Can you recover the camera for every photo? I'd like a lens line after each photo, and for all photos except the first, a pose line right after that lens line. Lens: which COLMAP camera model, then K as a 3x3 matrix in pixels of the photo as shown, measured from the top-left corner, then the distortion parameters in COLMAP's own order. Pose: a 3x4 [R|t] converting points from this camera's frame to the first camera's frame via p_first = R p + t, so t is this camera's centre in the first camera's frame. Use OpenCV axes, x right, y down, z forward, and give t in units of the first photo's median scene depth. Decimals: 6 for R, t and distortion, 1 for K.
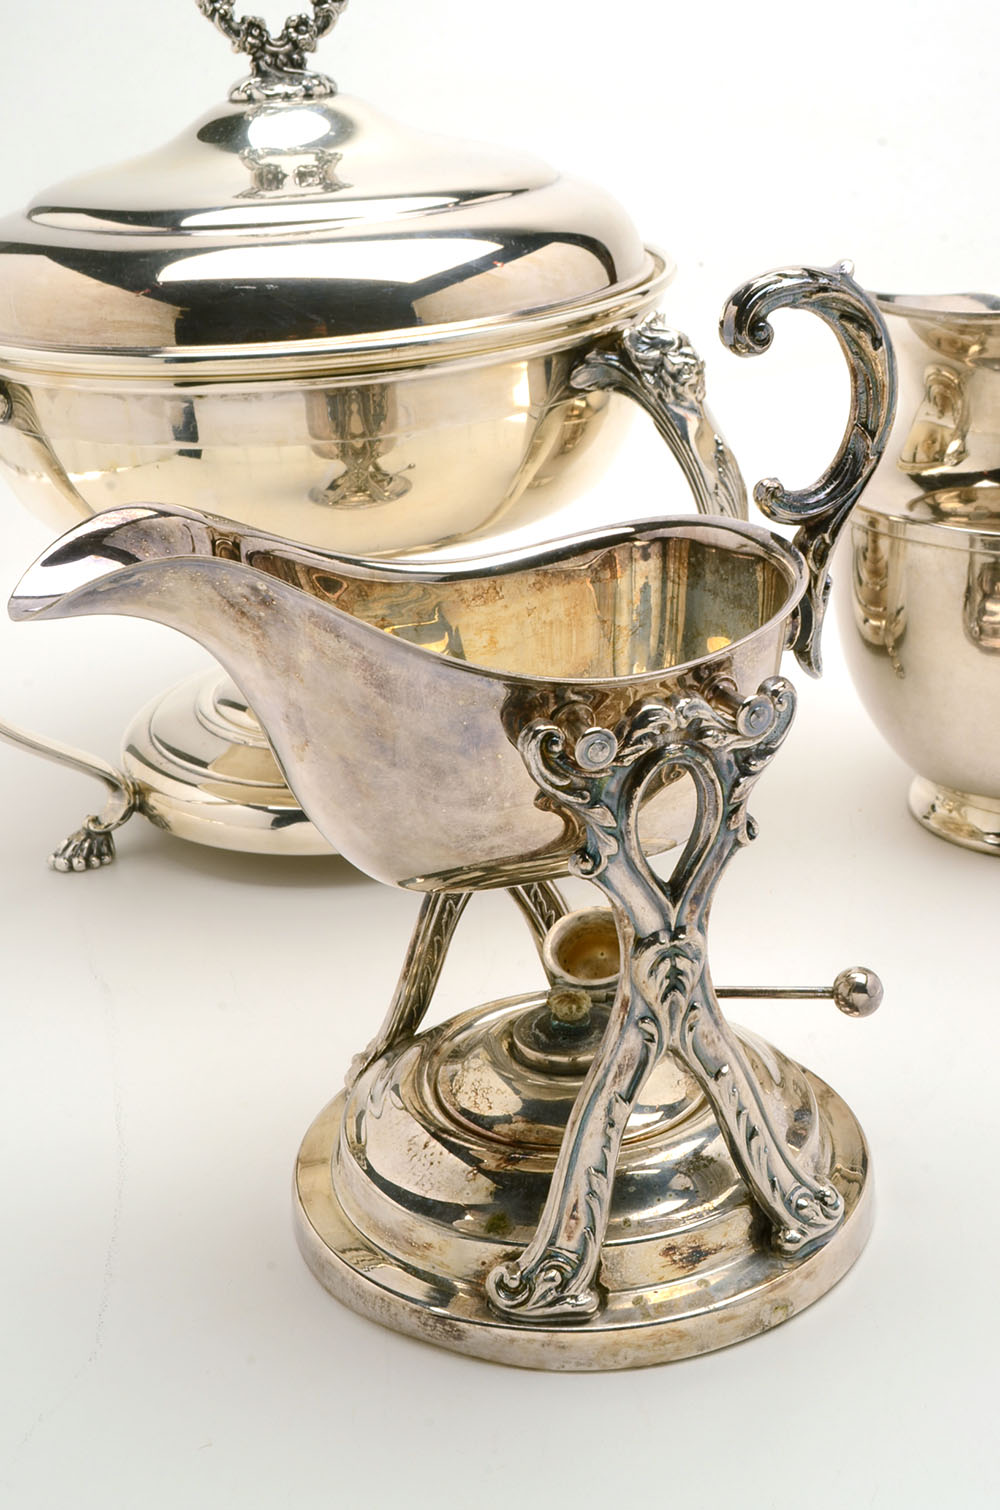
lens RADIAL K [[2059.6, 0, 464.0], [0, 2059.6, 750.3], [0, 0, 1]] dist [-0.063405, -0.042495]
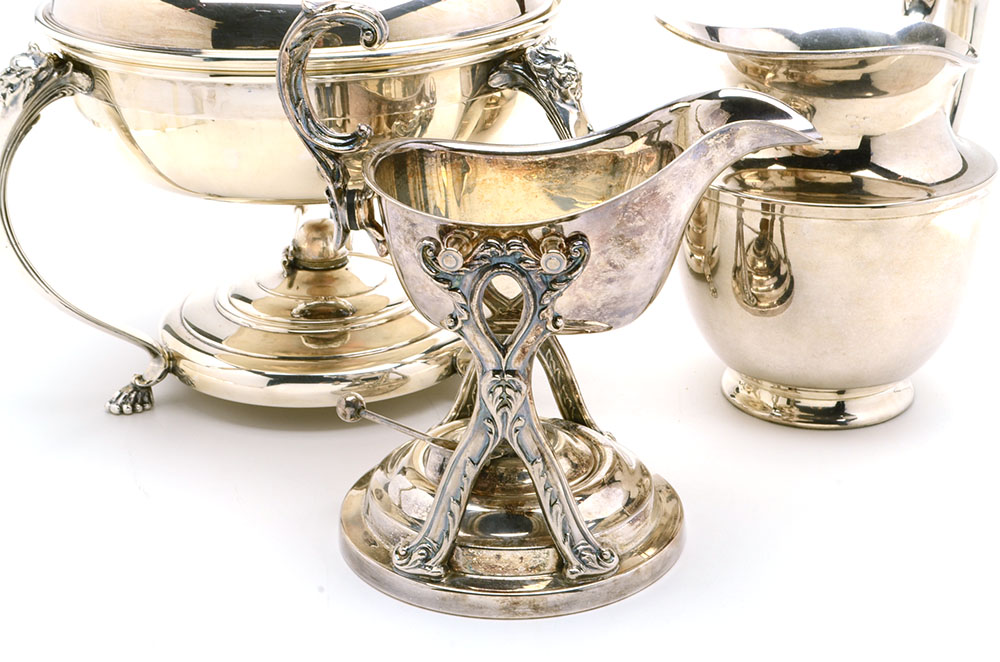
lens RADIAL K [[1699.8, 0, 500.0], [0, 1699.8, 331.0], [0, 0, 1]] dist [-0.031844, 0.008217]
pose [[0.998376, 0.035548, 0.044519, 0.013044], [-0.035374, 0.999363, -0.004694, -0.001149], [-0.044657, 0.003111, 0.998998, -0.178481]]
